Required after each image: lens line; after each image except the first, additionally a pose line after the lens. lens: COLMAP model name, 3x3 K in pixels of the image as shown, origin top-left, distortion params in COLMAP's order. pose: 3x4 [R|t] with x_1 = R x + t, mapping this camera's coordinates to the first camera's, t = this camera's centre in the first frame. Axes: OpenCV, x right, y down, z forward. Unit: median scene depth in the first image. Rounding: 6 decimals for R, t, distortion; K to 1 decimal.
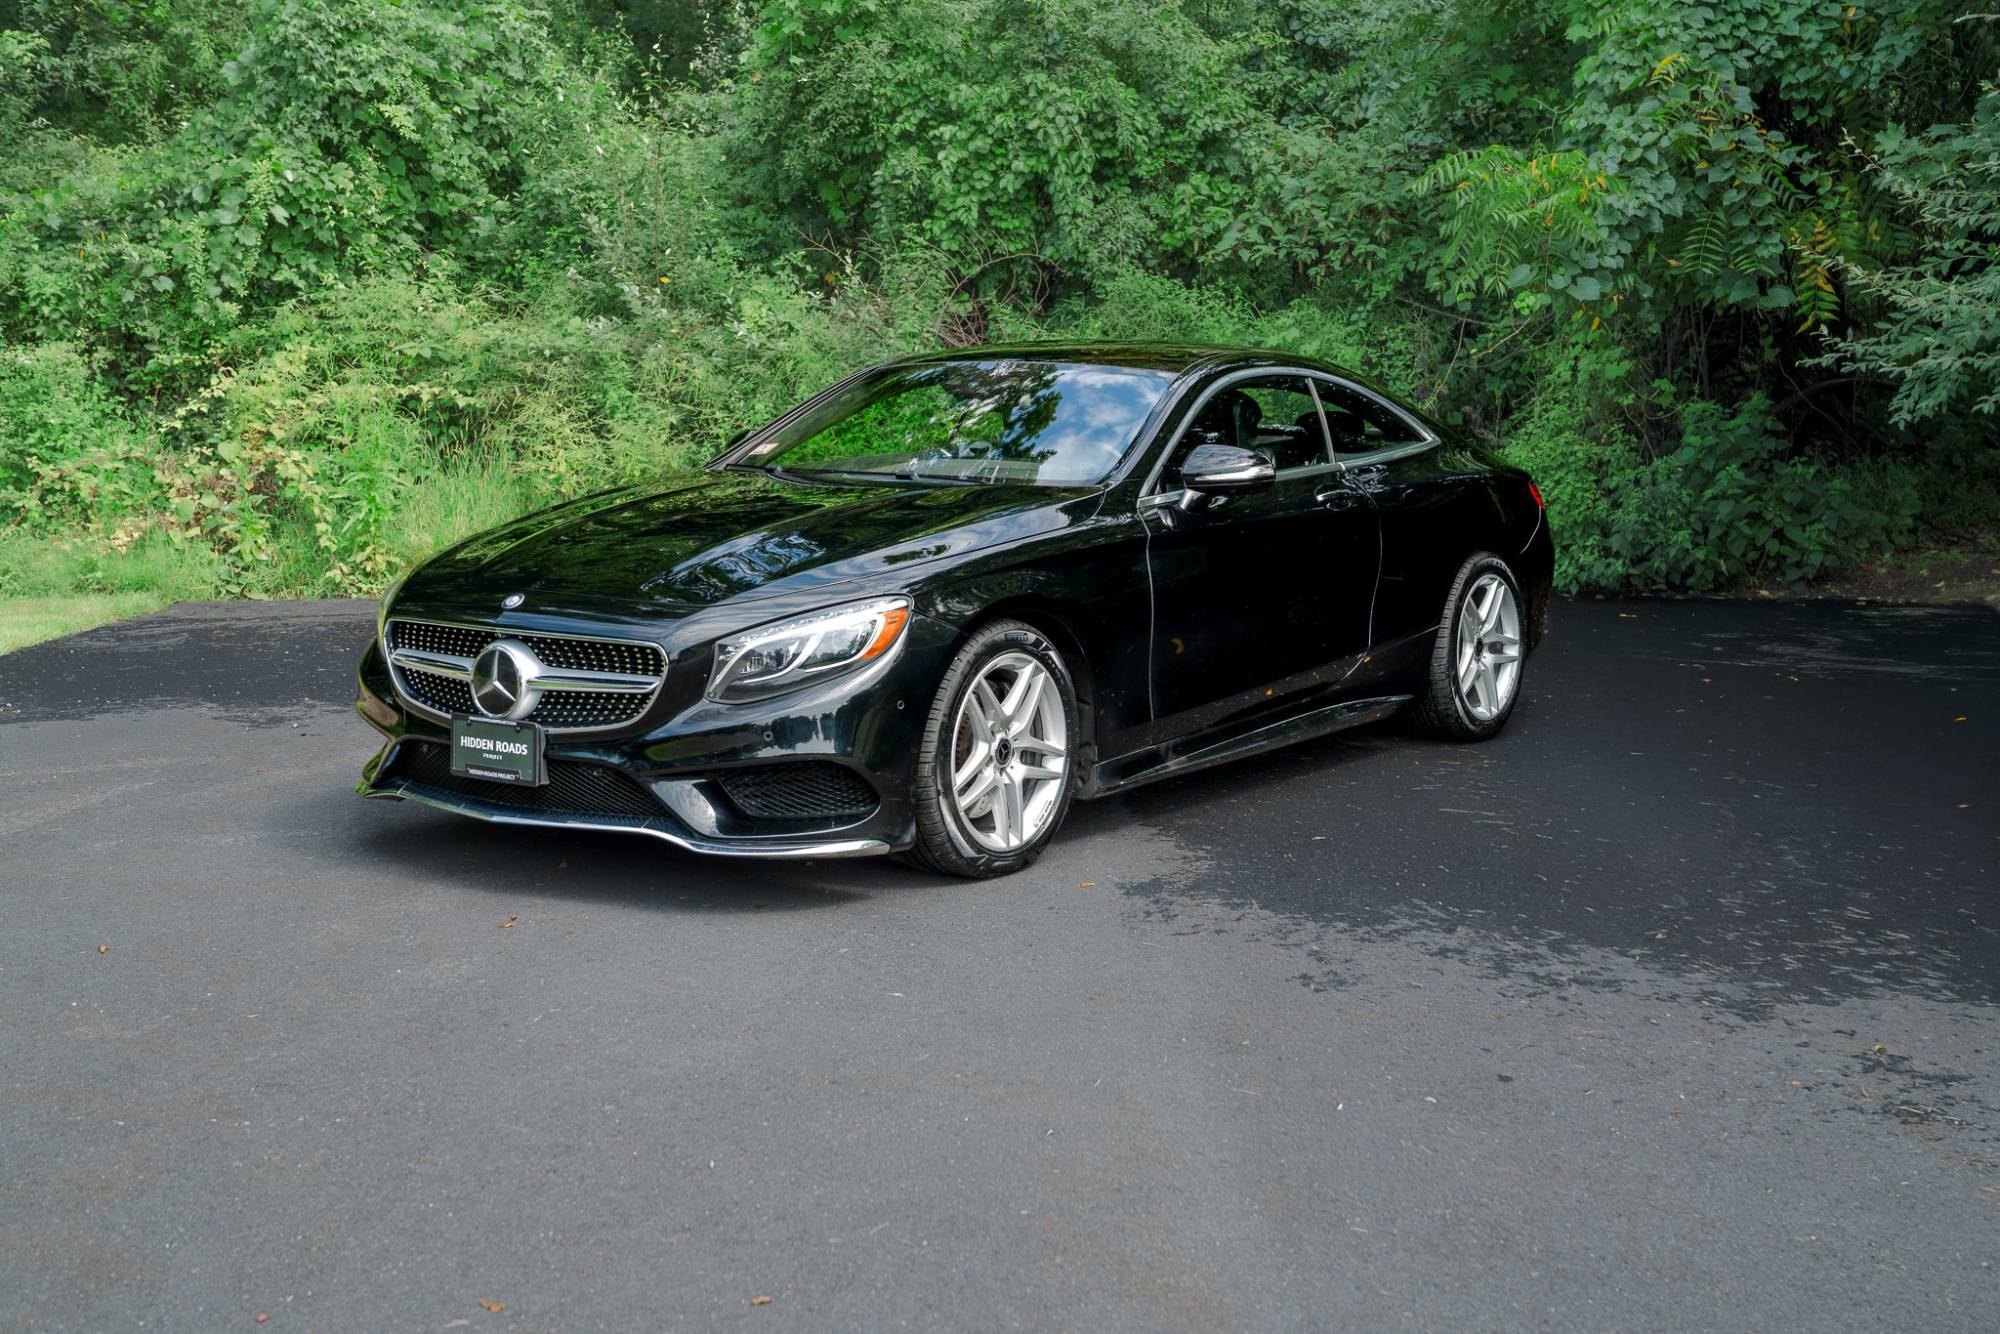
lens RADIAL K [[2453.8, 0, 1001.2], [0, 2453.8, 652.7], [0, 0, 1]] dist [0.063498, 0.314785]
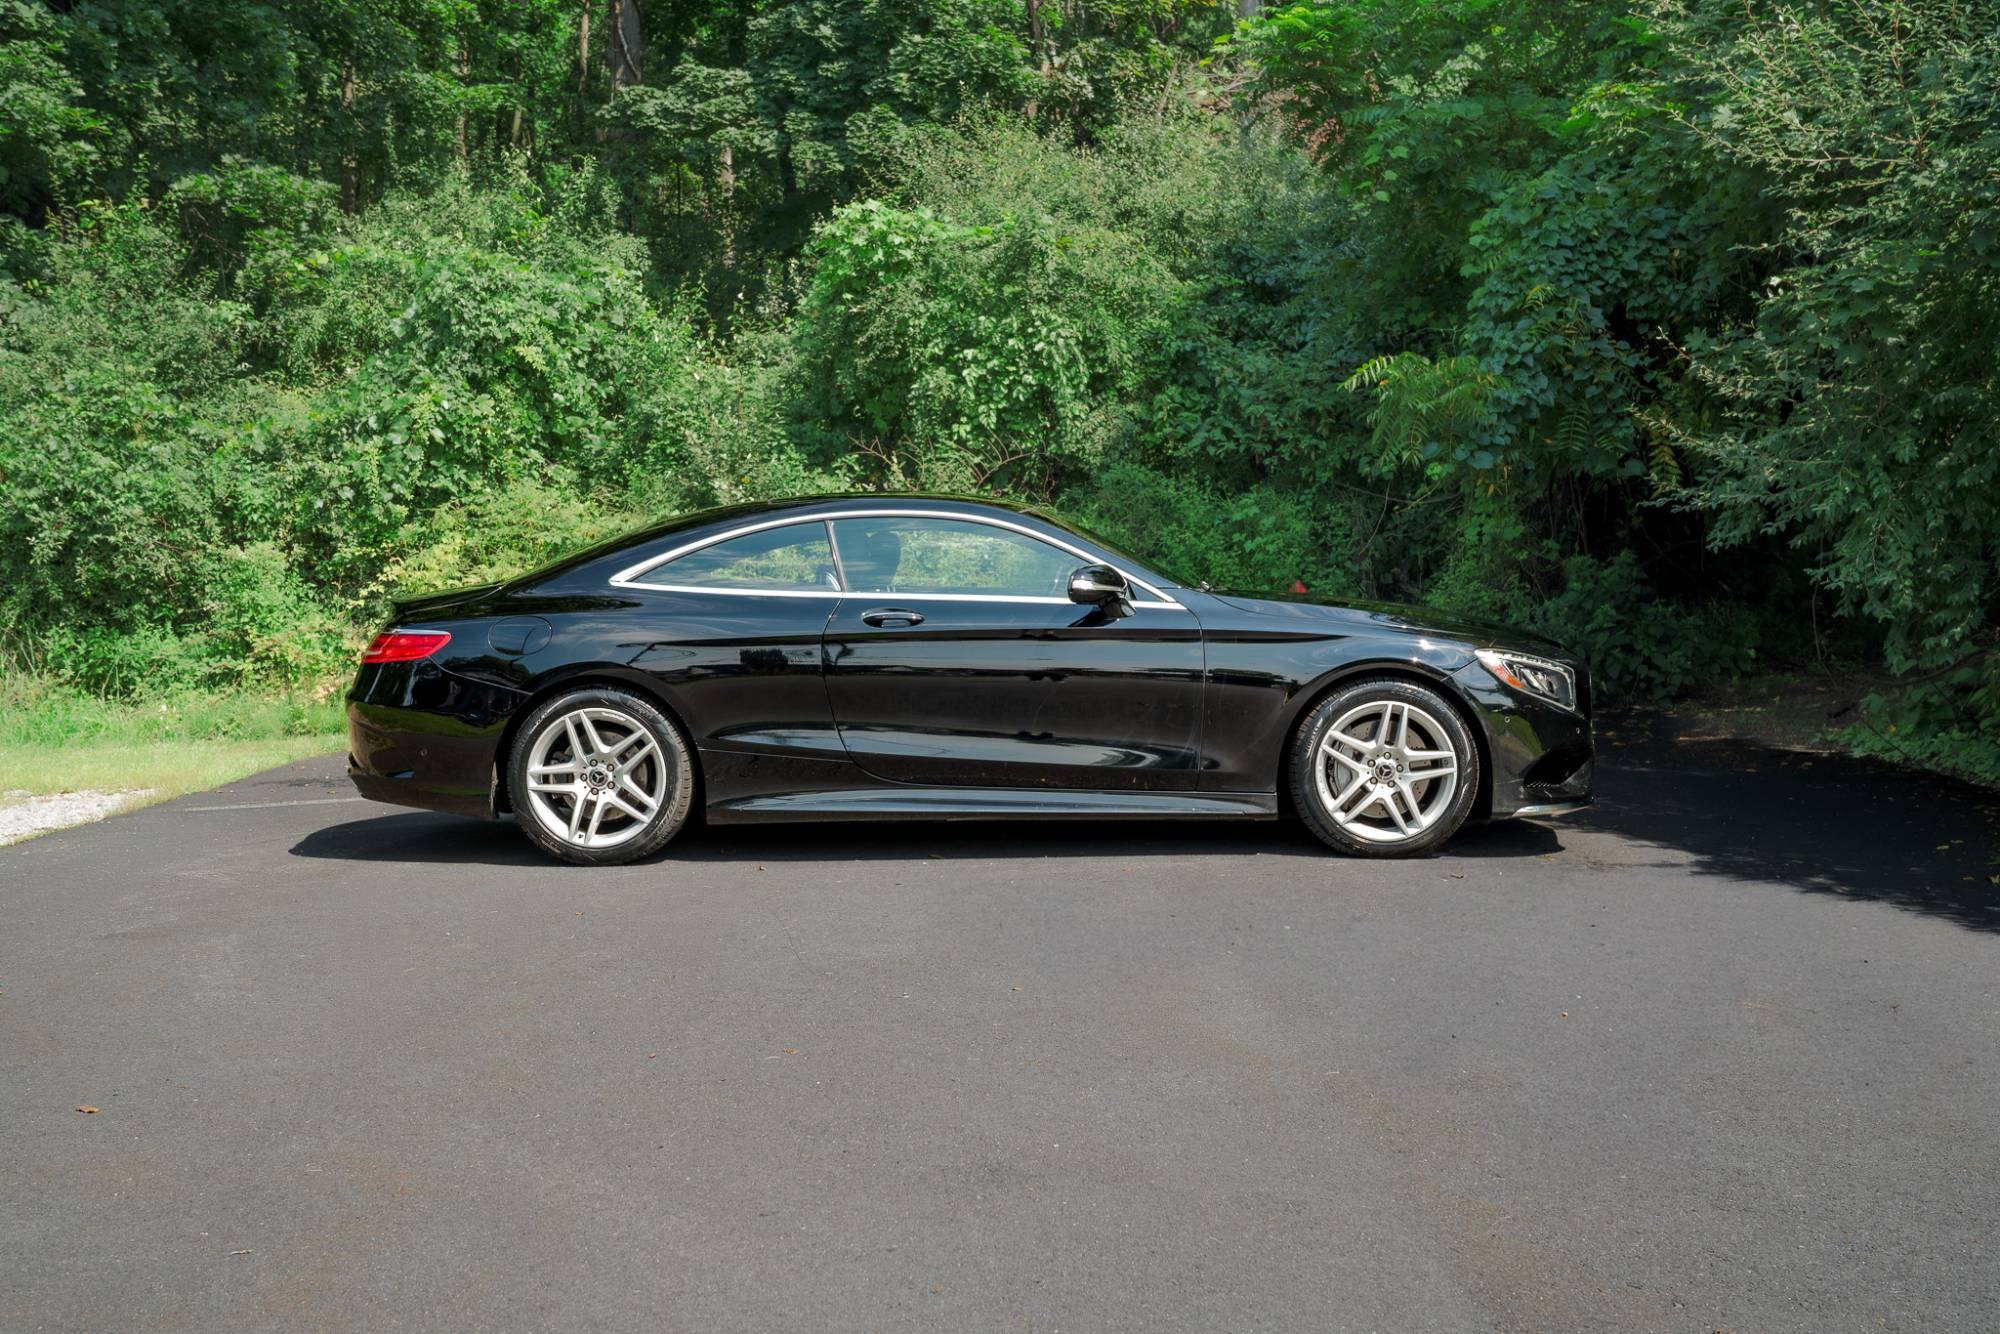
lens RADIAL K [[2200.2, 0, 991.4], [0, 2200.2, 668.9], [0, 0, 1]] dist [0.038269, 0.191075]
pose [[0.999783, -0.020774, 0.001702, -0.016587], [0.020843, 0.997024, -0.074221, 0.028648], [-0.000155, 0.074240, 0.997240, -0.098961]]
